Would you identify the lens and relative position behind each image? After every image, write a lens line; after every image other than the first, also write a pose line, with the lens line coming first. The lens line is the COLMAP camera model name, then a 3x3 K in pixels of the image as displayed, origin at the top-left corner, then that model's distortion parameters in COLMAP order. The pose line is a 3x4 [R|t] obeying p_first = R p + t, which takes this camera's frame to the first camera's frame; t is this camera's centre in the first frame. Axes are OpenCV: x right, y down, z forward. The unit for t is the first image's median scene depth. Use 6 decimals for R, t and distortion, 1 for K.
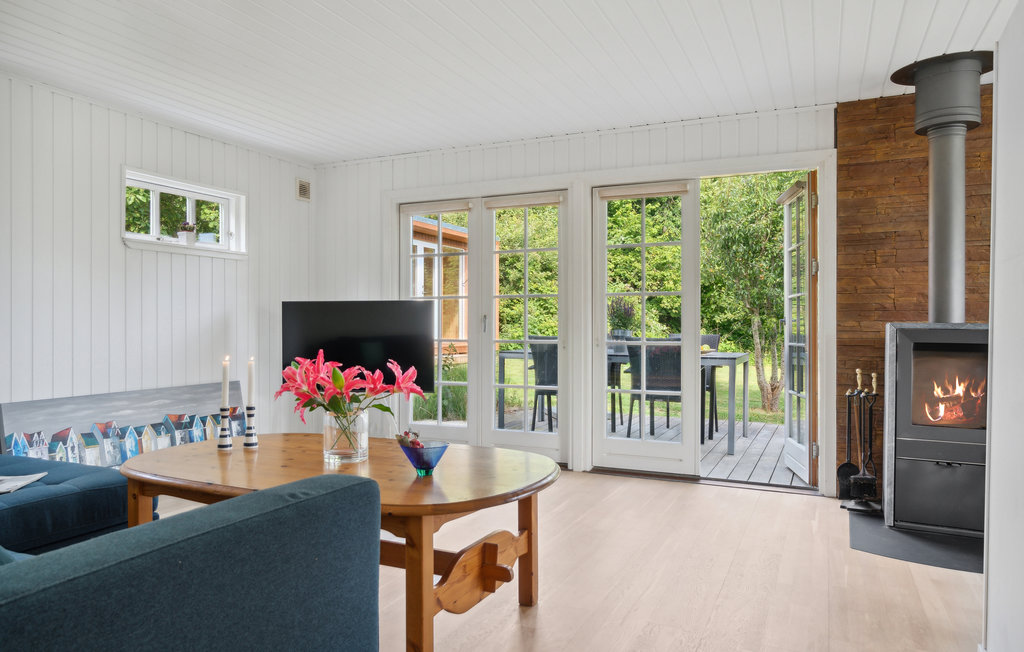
lens RADIAL K [[708.7, 0, 512.0], [0, 708.7, 326.0], [0, 0, 1]] dist [-0.002012, -0.000950]
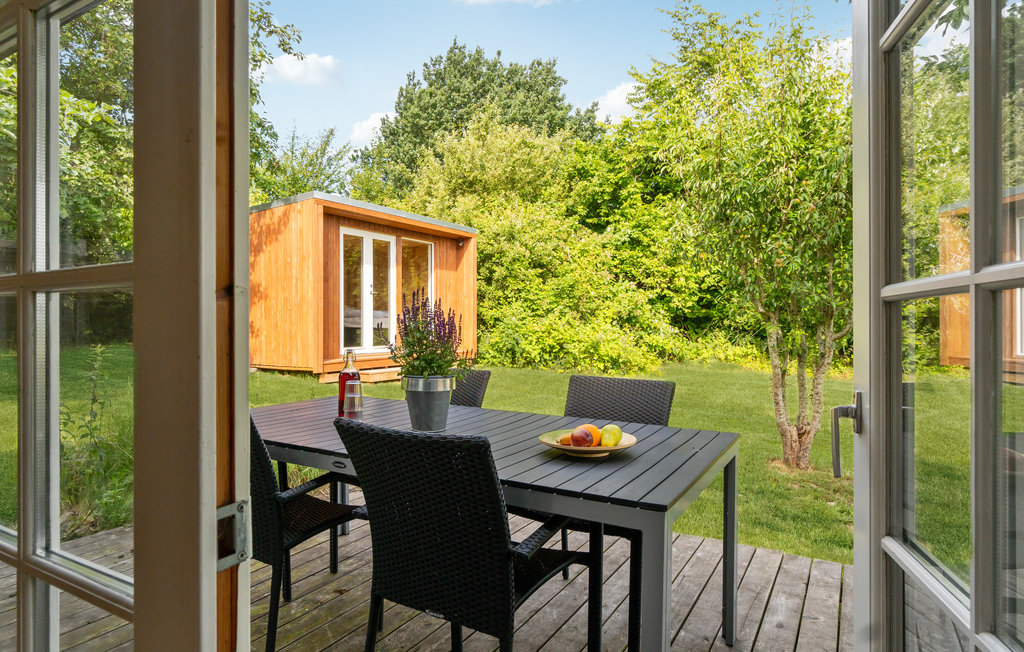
lens RADIAL K [[626.2, 0, 512.0], [0, 626.2, 326.0], [0, 0, 1]] dist [0.003183, 0.000253]
pose [[0.996779, -0.005463, -0.080007, 0.074927], [0.005911, 0.999968, 0.005358, -0.008592], [0.079976, -0.005813, 0.996780, 0.201269]]
